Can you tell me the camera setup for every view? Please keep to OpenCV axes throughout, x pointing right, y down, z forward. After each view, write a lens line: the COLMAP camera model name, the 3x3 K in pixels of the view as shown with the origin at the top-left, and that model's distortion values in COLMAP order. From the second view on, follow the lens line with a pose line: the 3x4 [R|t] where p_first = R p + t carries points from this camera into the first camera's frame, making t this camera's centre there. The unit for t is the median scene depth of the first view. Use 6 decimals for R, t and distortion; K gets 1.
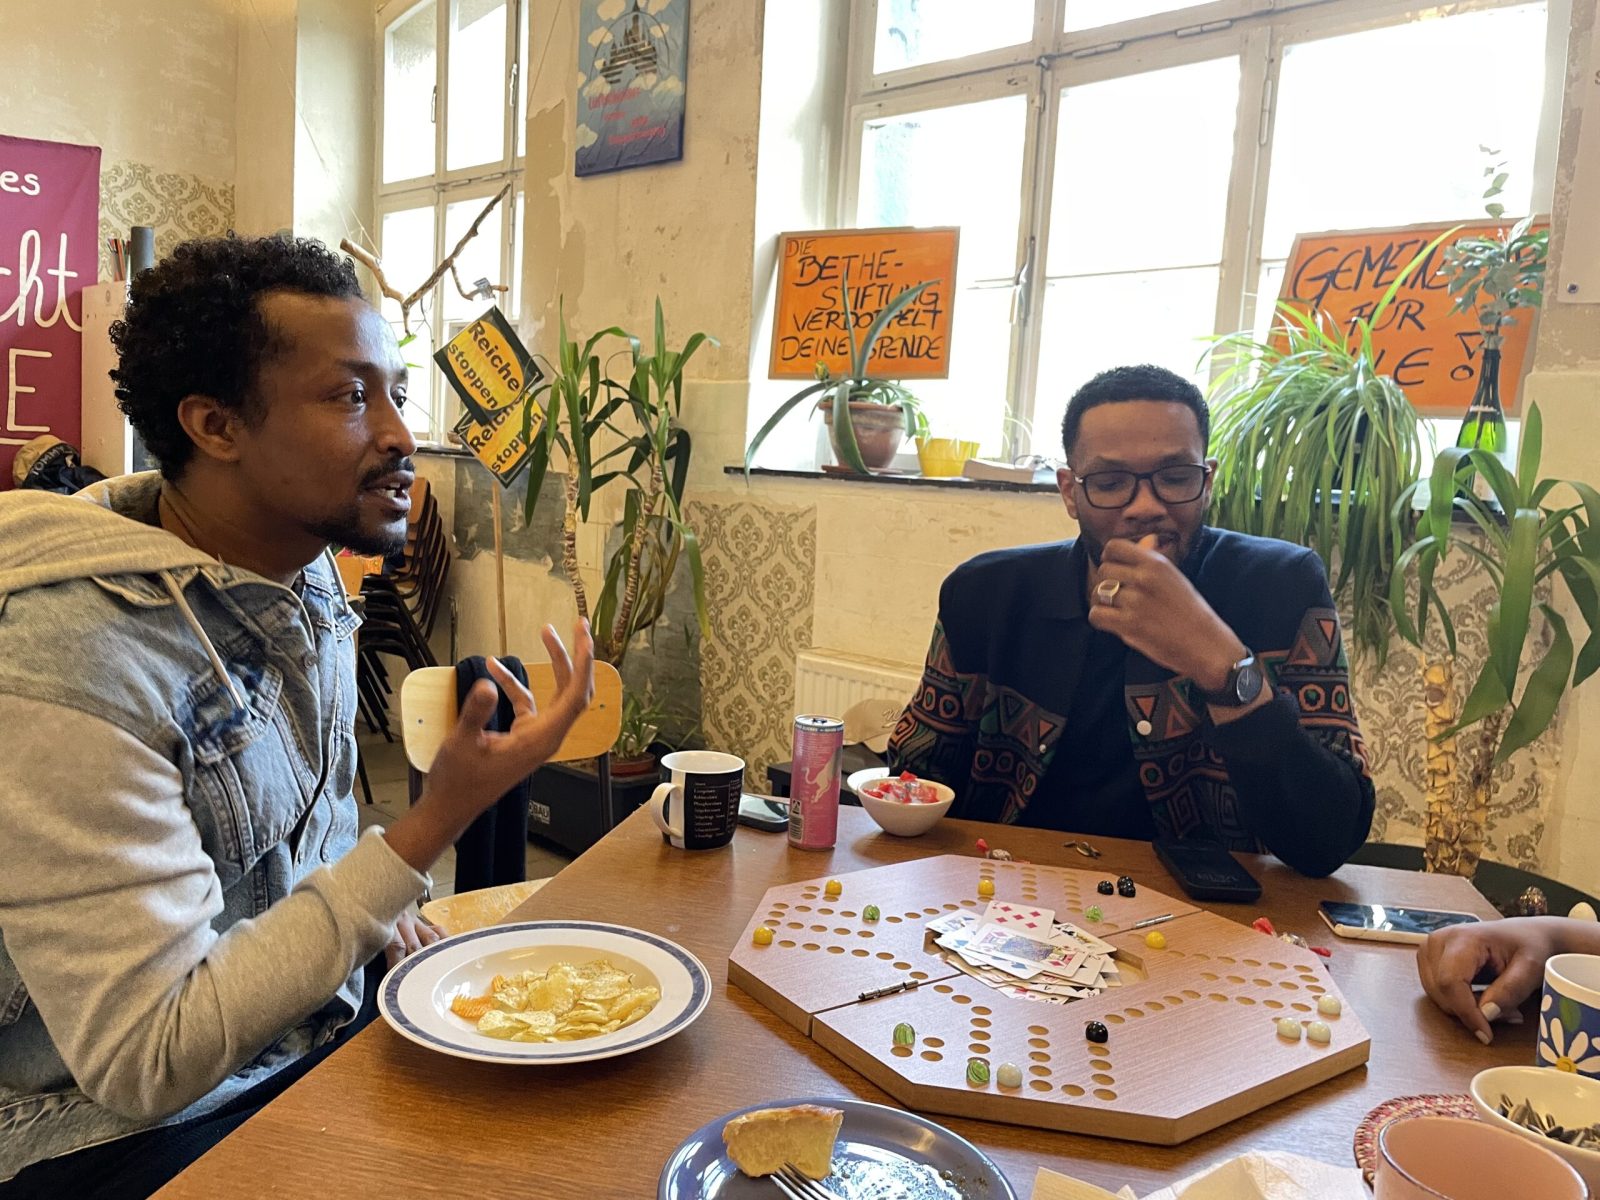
lens RADIAL K [[1209.0, 0, 794.7], [0, 1209.0, 589.8], [0, 0, 1]] dist [0.058381, -0.089643]
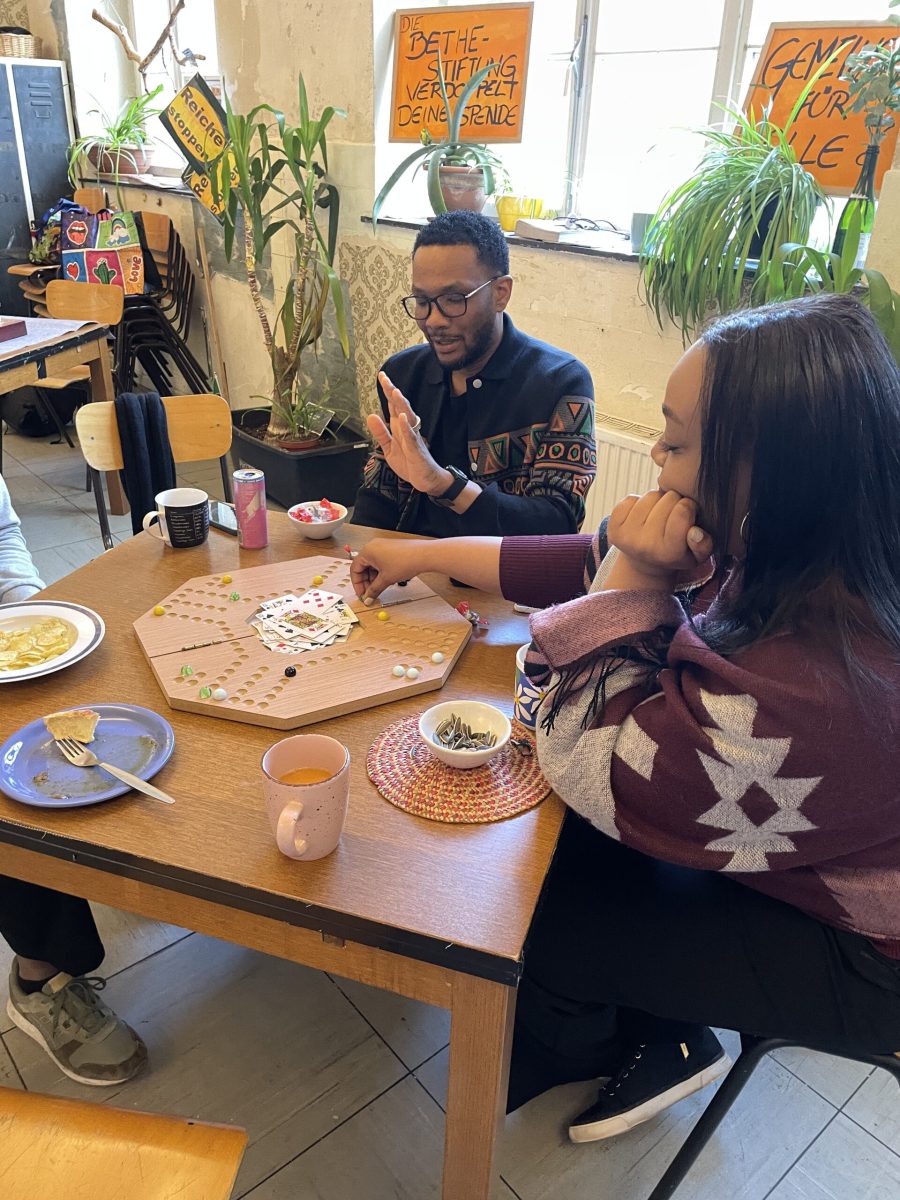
lens RADIAL K [[906.7, 0, 450.0], [0, 906.7, 600.0], [0, 0, 1]] dist [0.058381, -0.089643]
pose [[0.993392, 0.030184, -0.110729, 0.173144], [0.010768, 0.936032, 0.351751, -0.063883], [0.114263, -0.350619, 0.929522, -0.067535]]
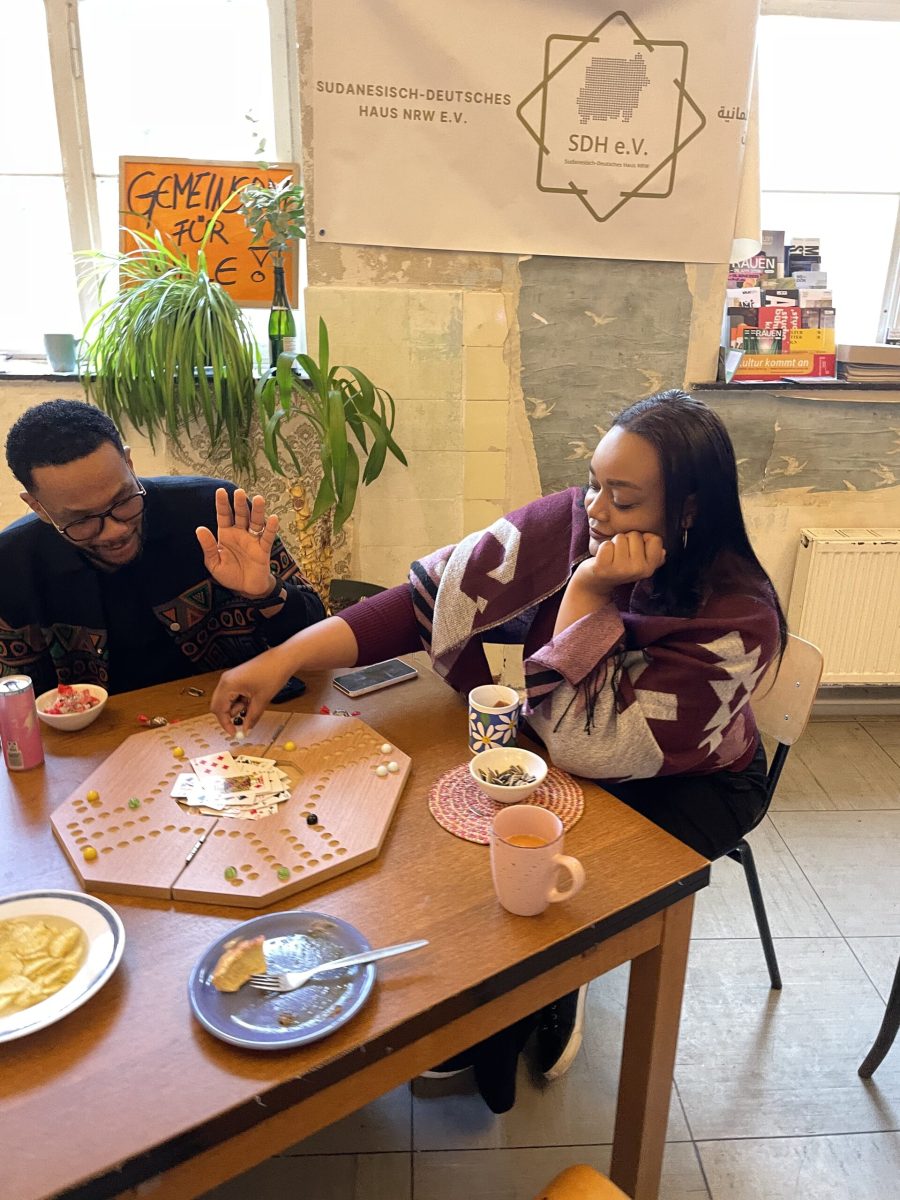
lens RADIAL K [[907.4, 0, 475.2], [0, 907.4, 604.9], [0, 0, 1]] dist [0.068421, -0.094654]
pose [[0.680315, -0.304066, 0.666870, -0.115455], [0.091885, 0.938087, 0.333992, -0.109170], [-0.727137, -0.165945, 0.666134, -0.022941]]
